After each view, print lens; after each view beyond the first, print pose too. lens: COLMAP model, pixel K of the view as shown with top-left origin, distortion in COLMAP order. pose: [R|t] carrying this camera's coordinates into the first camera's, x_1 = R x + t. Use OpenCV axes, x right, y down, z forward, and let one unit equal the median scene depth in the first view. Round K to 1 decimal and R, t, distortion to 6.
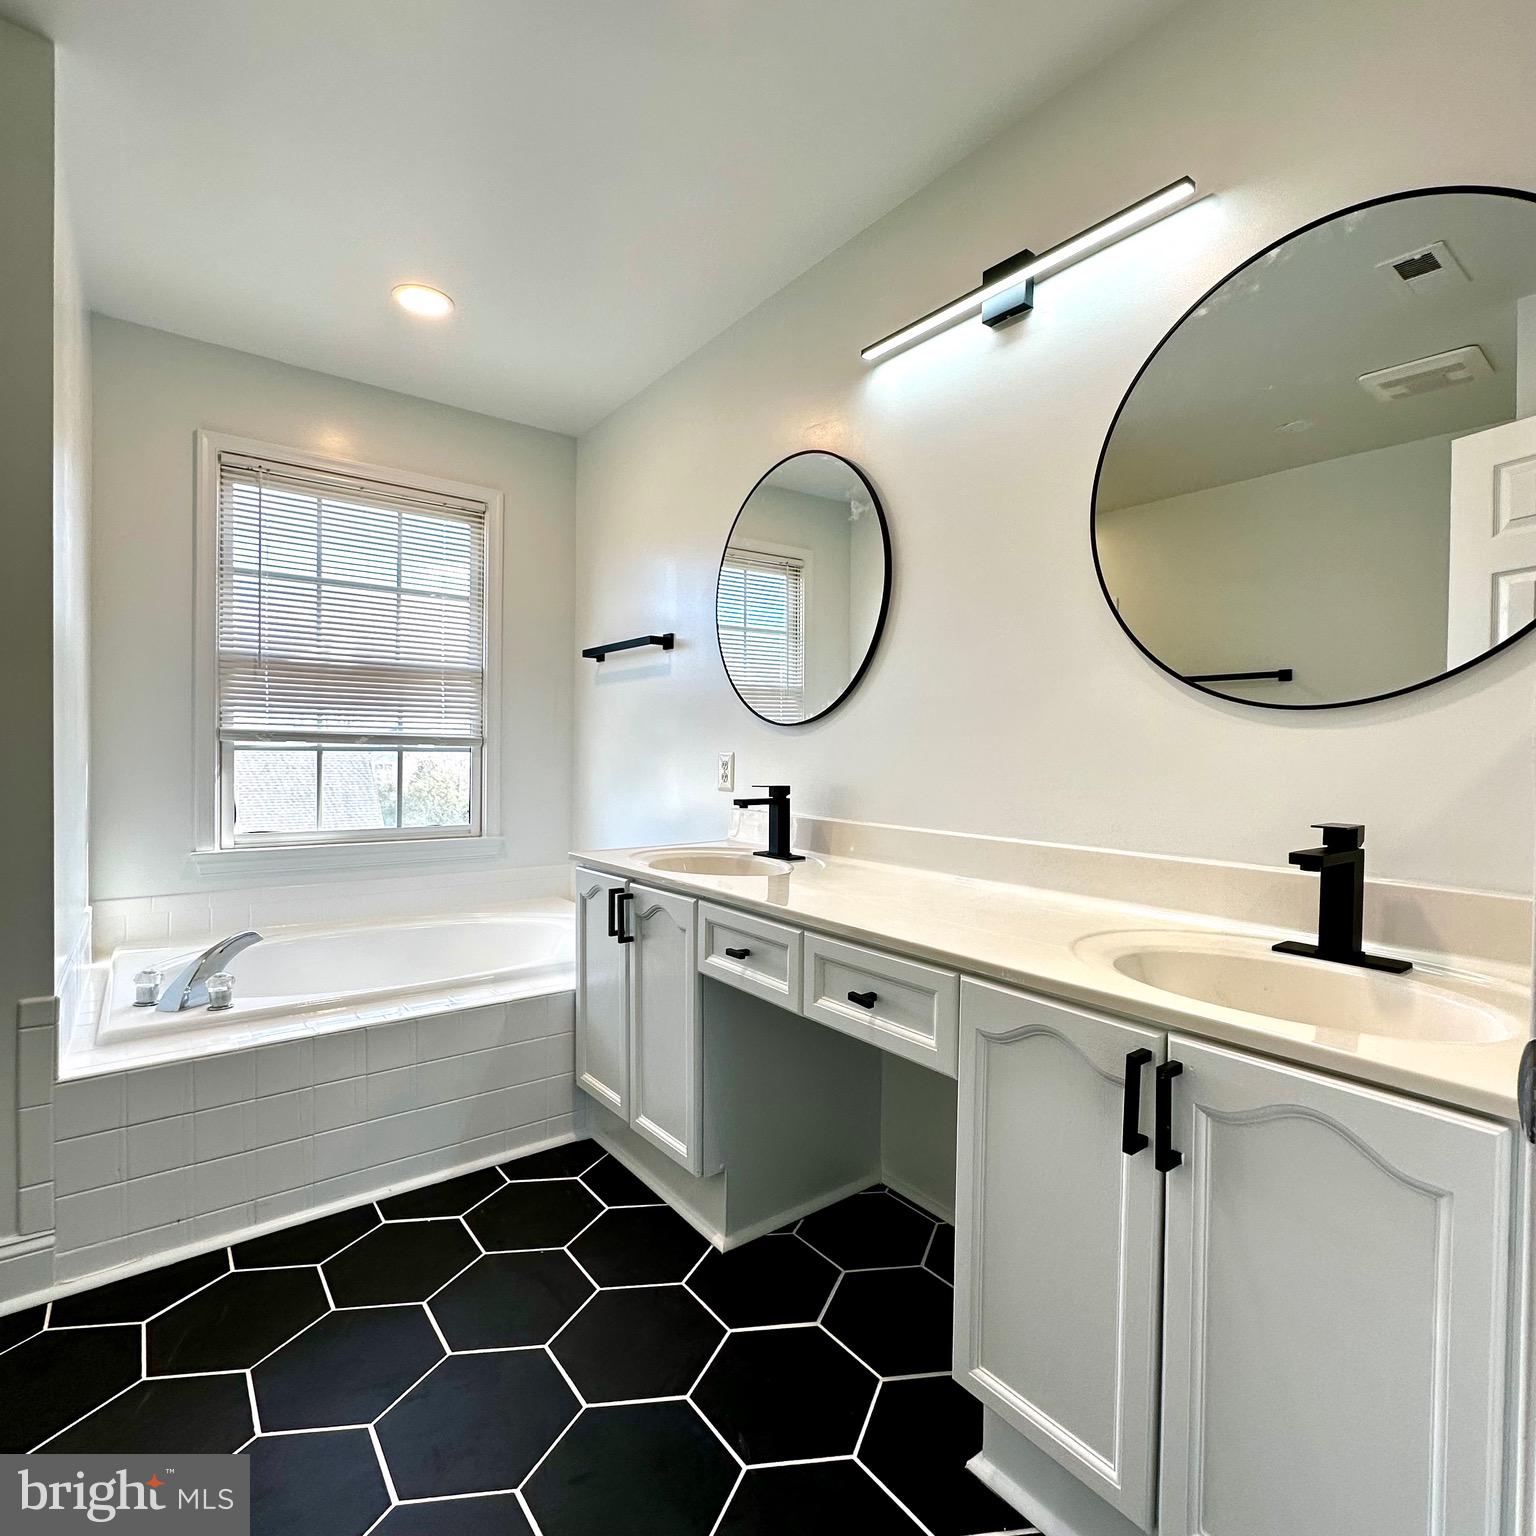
lens RADIAL K [[816.5, 0, 769.2], [0, 816.5, 768.3], [0, 0, 1]] dist [-0.005374, 0.001307]
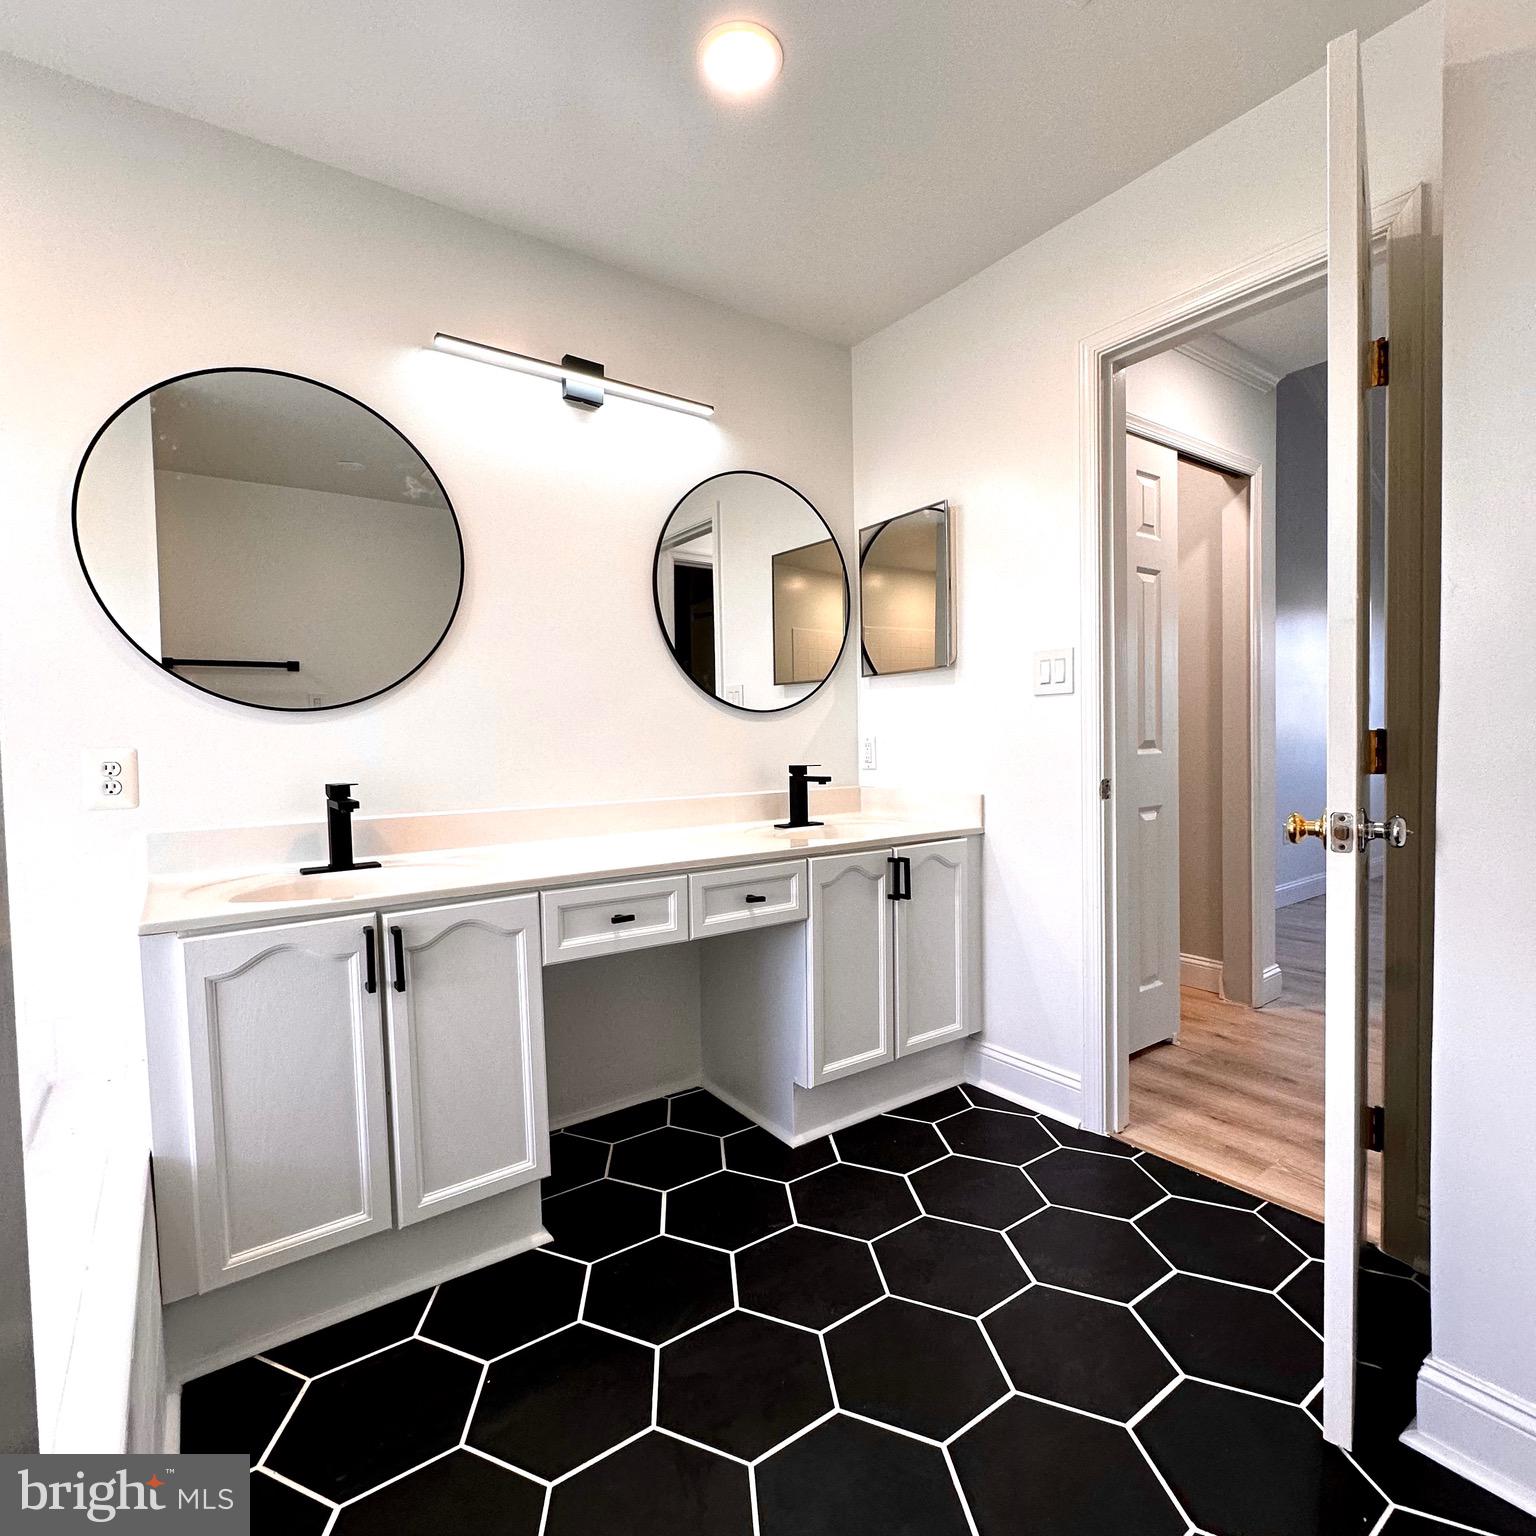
lens RADIAL K [[816.5, 0, 766.8], [0, 816.5, 789.4], [0, 0, 1]] dist [-0.005374, 0.001307]
pose [[0.023144, -0.061640, 0.997830, -0.804391], [0.045406, 0.997132, 0.060544, -0.004190], [-0.998700, 0.043907, 0.025877, 0.547174]]
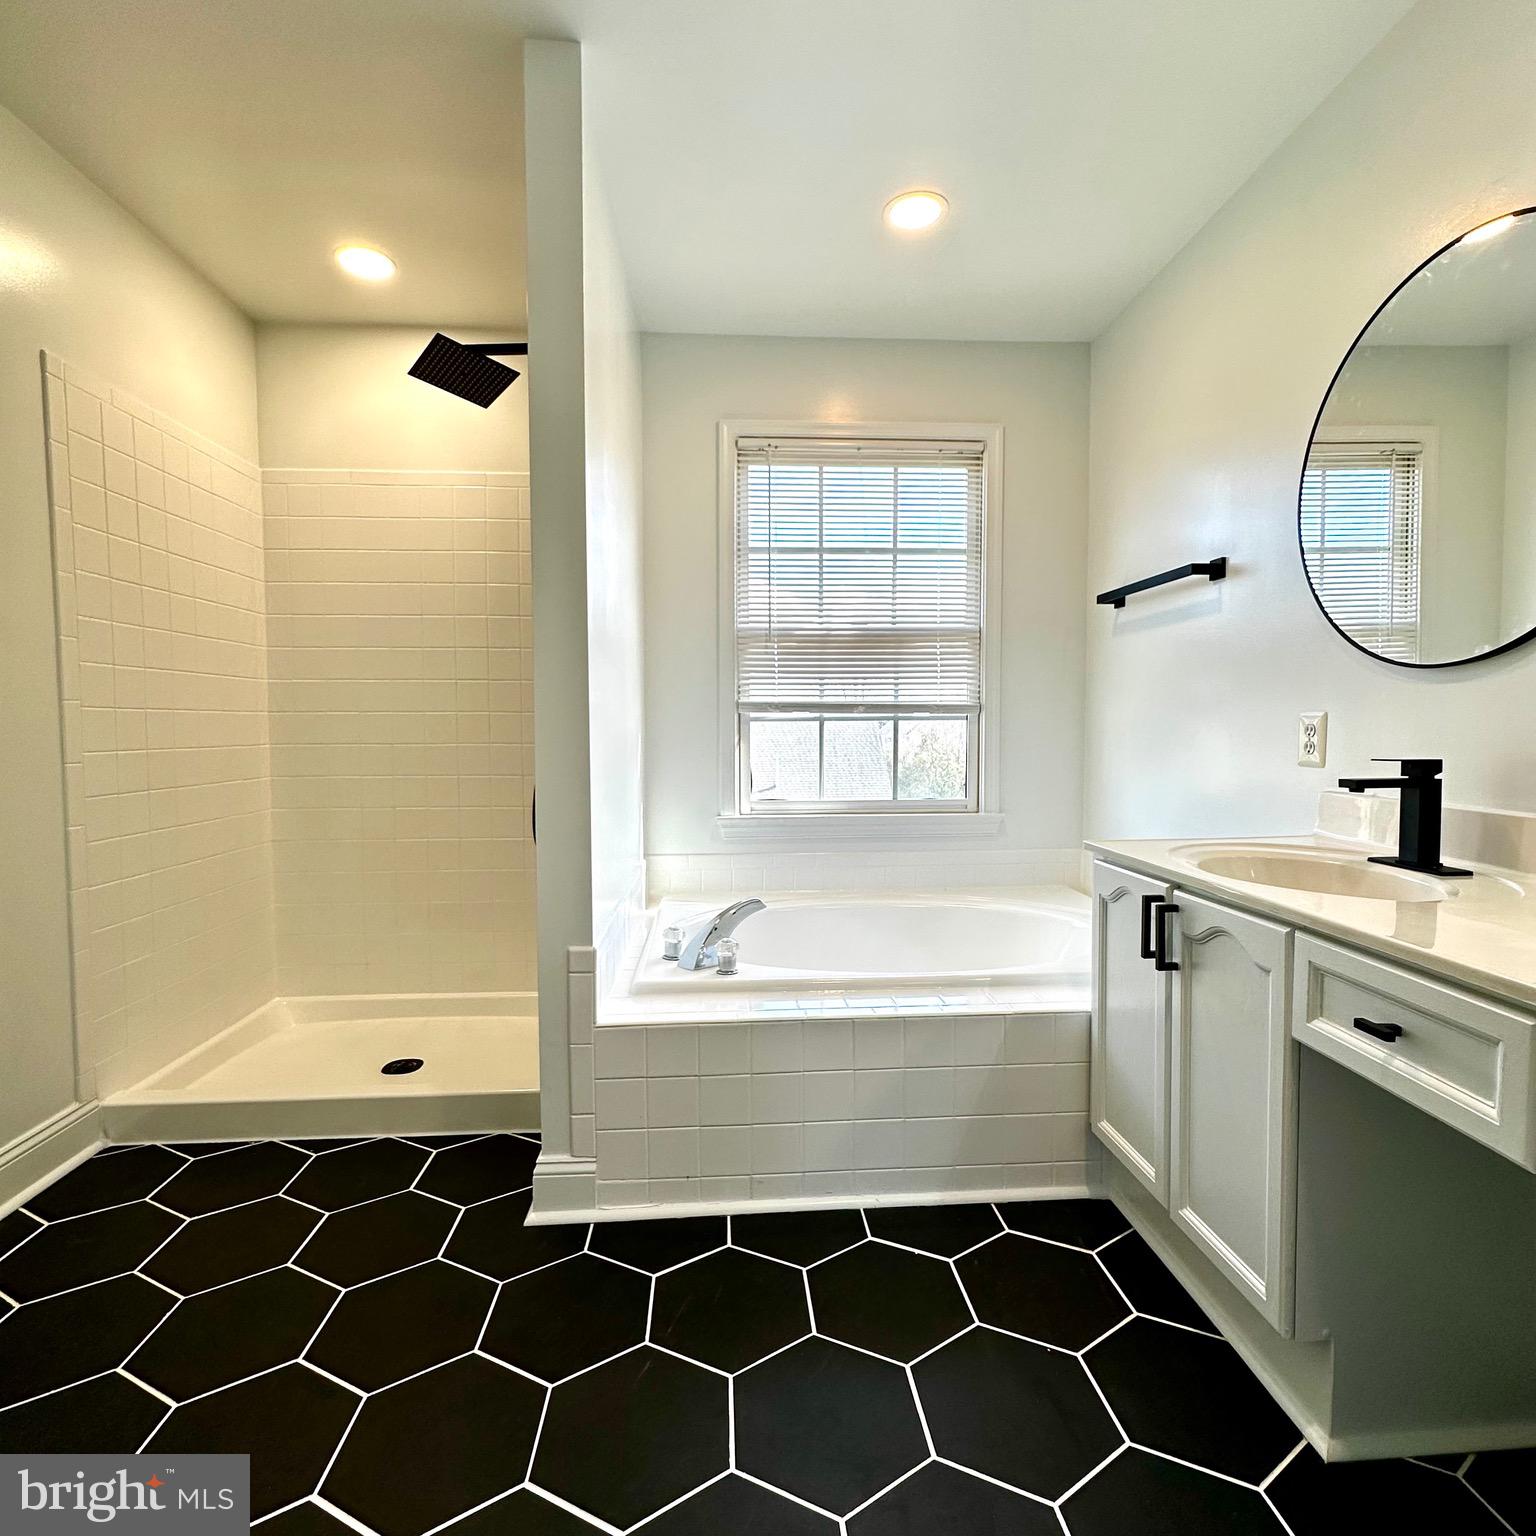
lens RADIAL K [[816.5, 0, 769.5], [0, 816.5, 766.3], [0, 0, 1]] dist [-0.005374, 0.001307]
pose [[0.830093, 0.013551, -0.557460, -0.057315], [0.003626, 0.999552, 0.029698, 0.005526], [0.557613, -0.026673, 0.829672, 0.169027]]
